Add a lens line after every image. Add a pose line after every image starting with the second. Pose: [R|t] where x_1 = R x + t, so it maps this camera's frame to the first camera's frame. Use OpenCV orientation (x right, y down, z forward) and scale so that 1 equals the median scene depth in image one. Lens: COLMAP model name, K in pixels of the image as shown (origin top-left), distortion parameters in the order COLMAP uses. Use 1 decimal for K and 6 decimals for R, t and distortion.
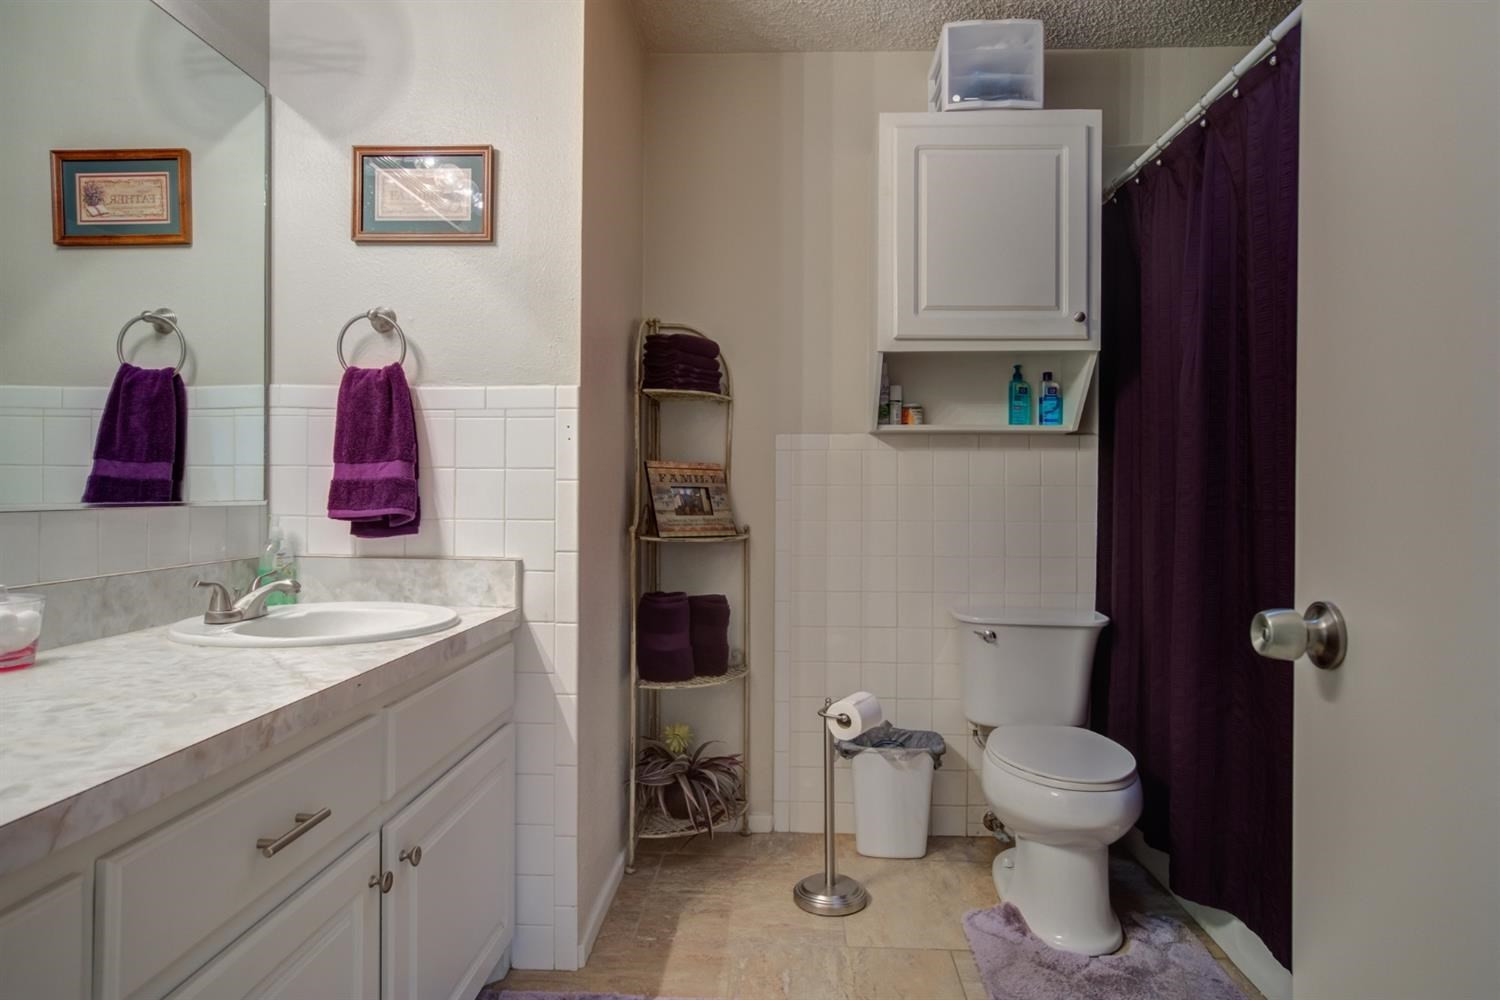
lens RADIAL K [[884.4, 0, 749.1], [0, 884.4, 489.3], [0, 0, 1]] dist [-0.033708, 0.034481]
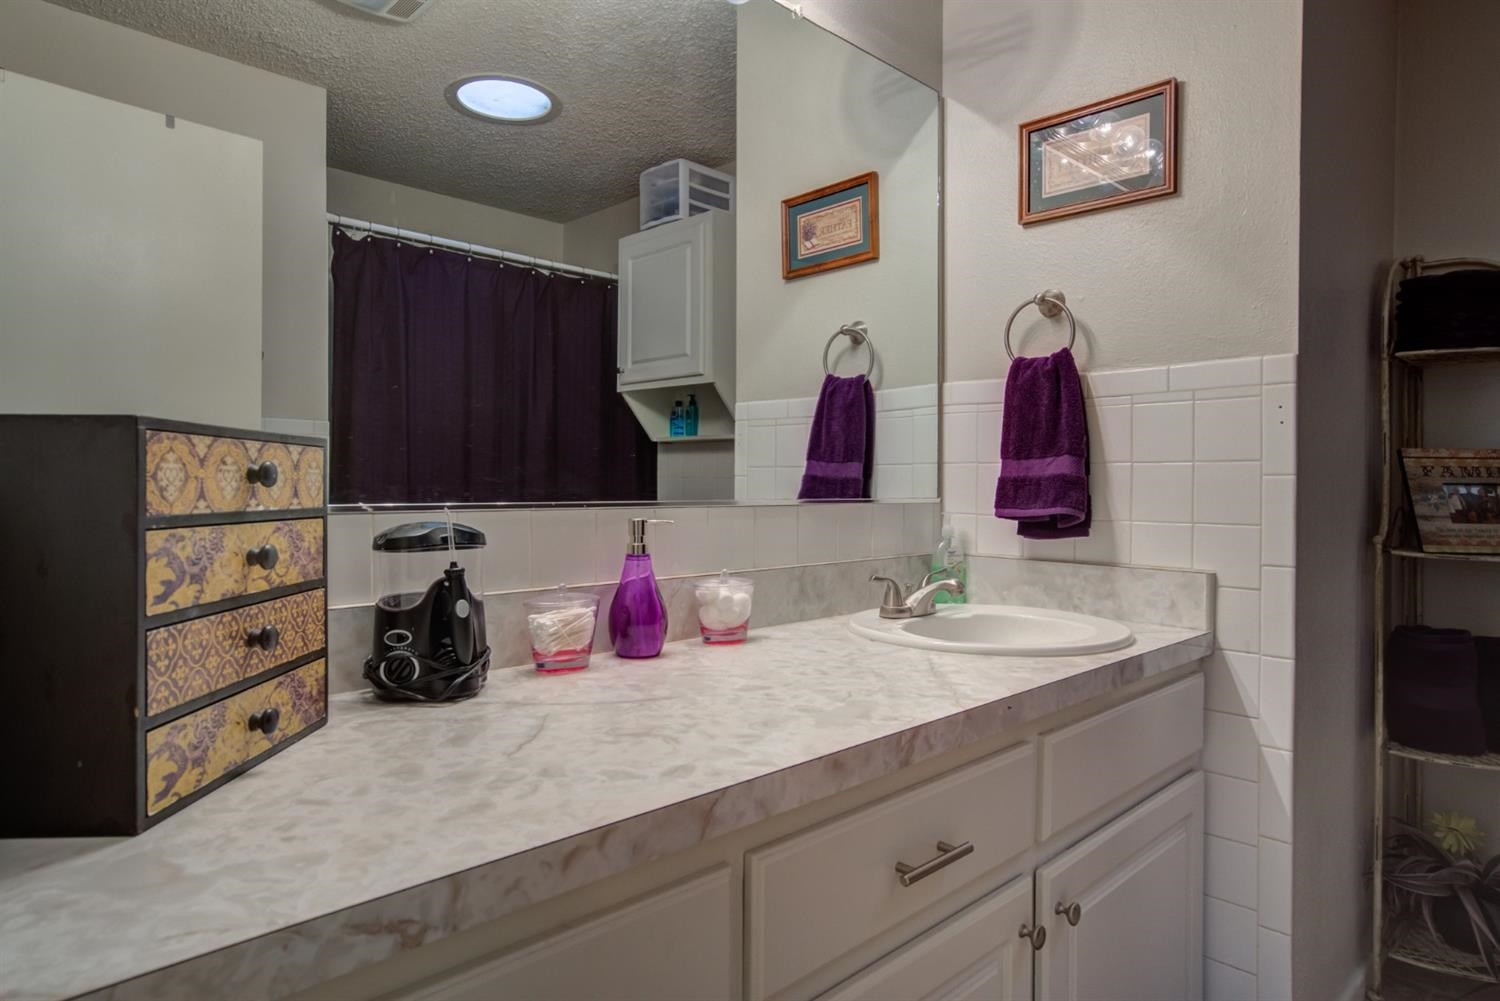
lens RADIAL K [[884.4, 0, 749.1], [0, 884.4, 489.8], [0, 0, 1]] dist [-0.033708, 0.034481]
pose [[0.733764, 0.001625, -0.679403, -0.020929], [0.000505, 0.999996, 0.002937, 0.000115], [0.679405, -0.002499, 0.733759, 0.106799]]
